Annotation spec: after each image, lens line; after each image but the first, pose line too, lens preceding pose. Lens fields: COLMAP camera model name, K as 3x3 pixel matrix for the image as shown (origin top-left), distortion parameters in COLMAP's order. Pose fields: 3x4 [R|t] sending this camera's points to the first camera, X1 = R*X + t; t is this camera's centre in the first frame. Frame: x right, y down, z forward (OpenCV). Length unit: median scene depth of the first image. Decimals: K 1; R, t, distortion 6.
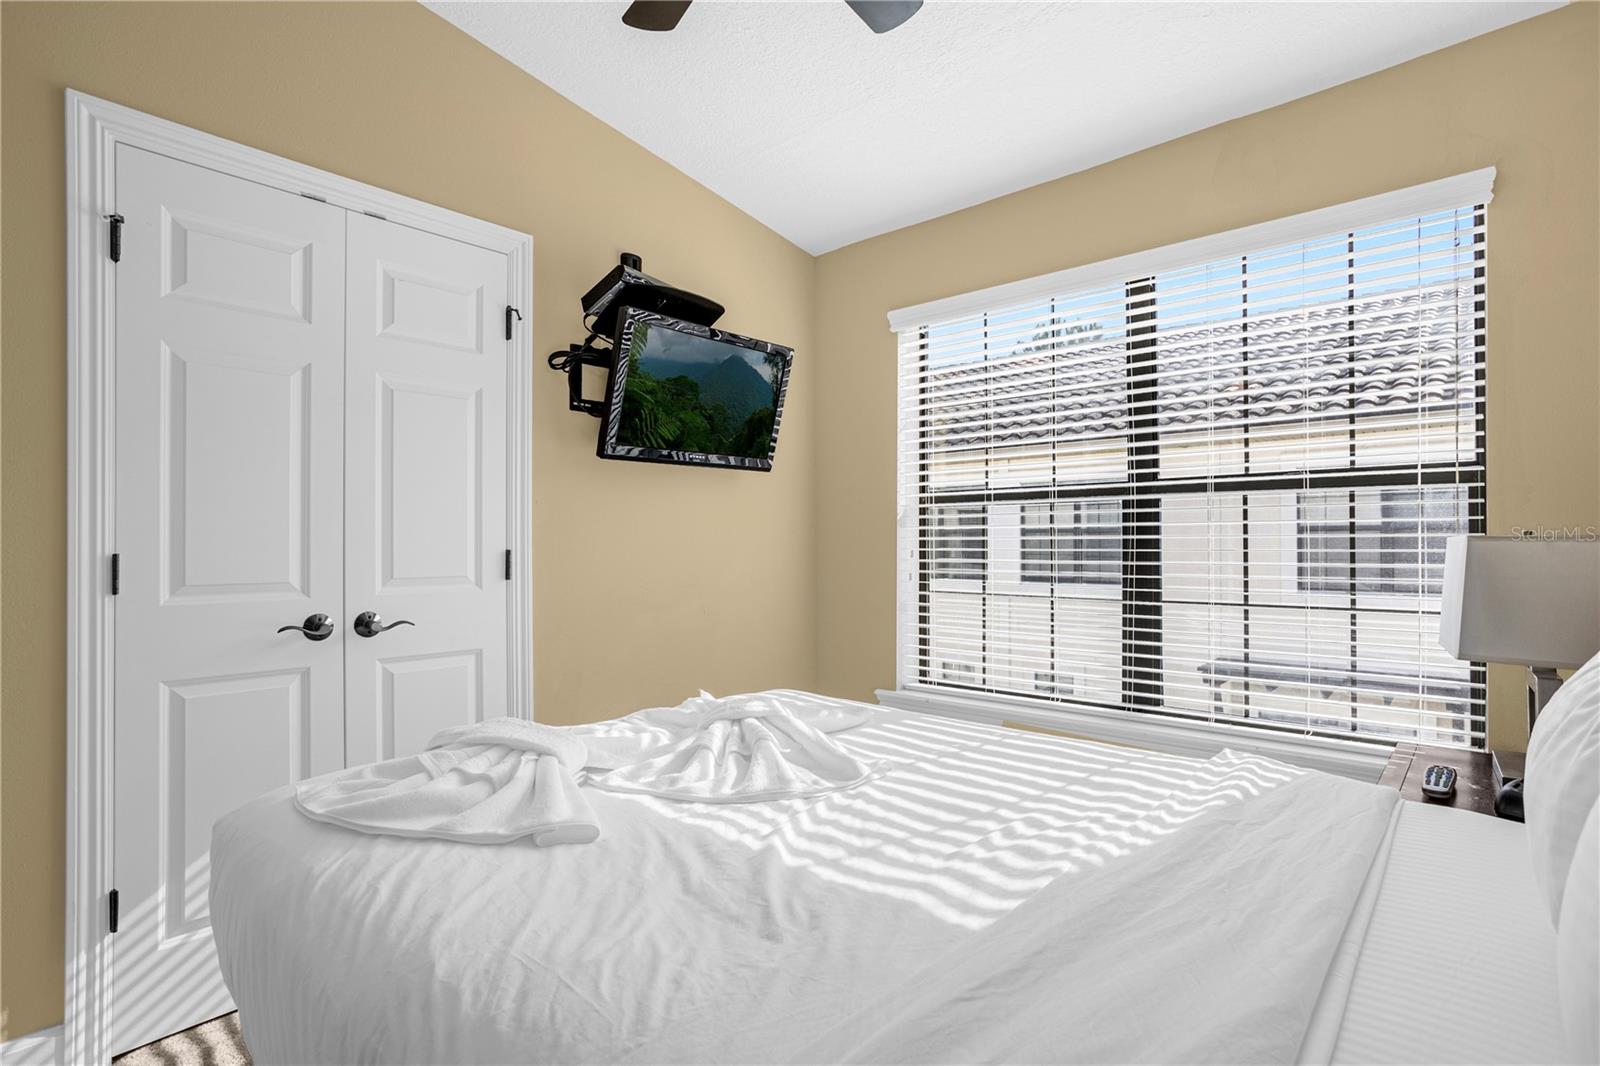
lens RADIAL K [[791.5, 0, 797.9], [0, 791.5, 533.7], [0, 0, 1]] dist [-0.007536, 0.007785]
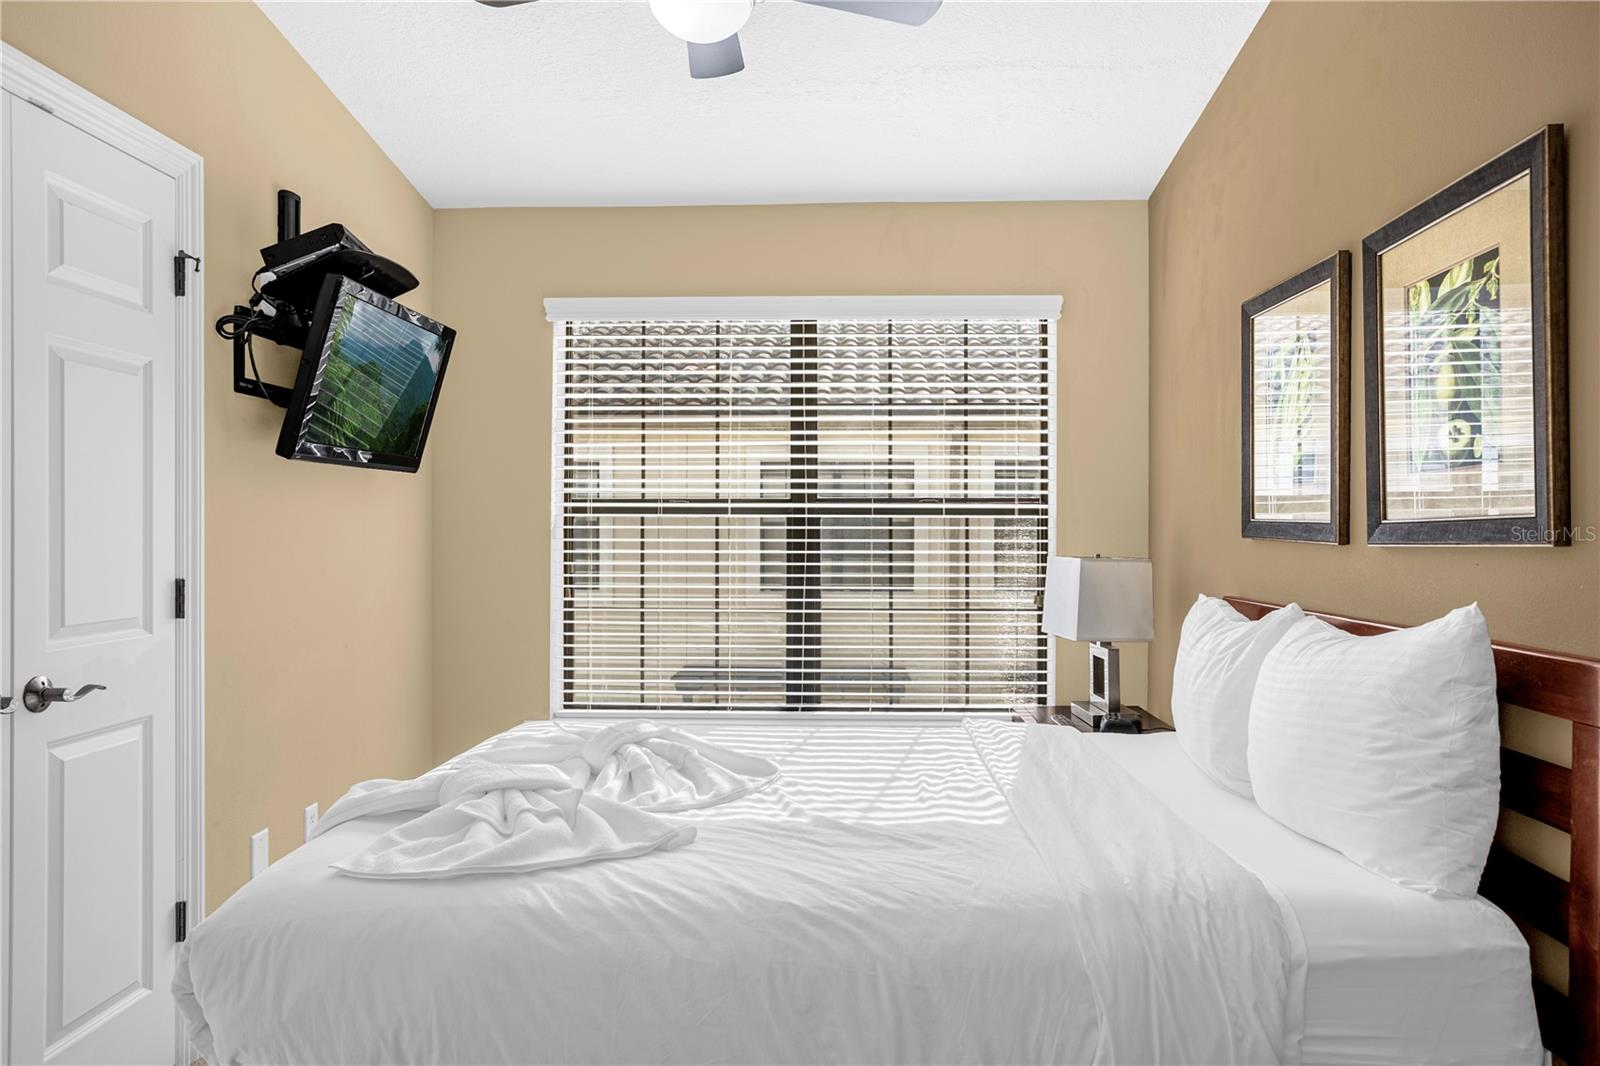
lens RADIAL K [[1062.8, 0, 810.4], [0, 1062.8, 537.6], [0, 0, 1]] dist [0.005588, 0.005084]
pose [[0.757809, -0.001197, 0.652475, -0.534995], [-0.012902, 0.999775, 0.016819, -0.040944], [-0.652349, -0.021164, 0.757623, -0.136865]]
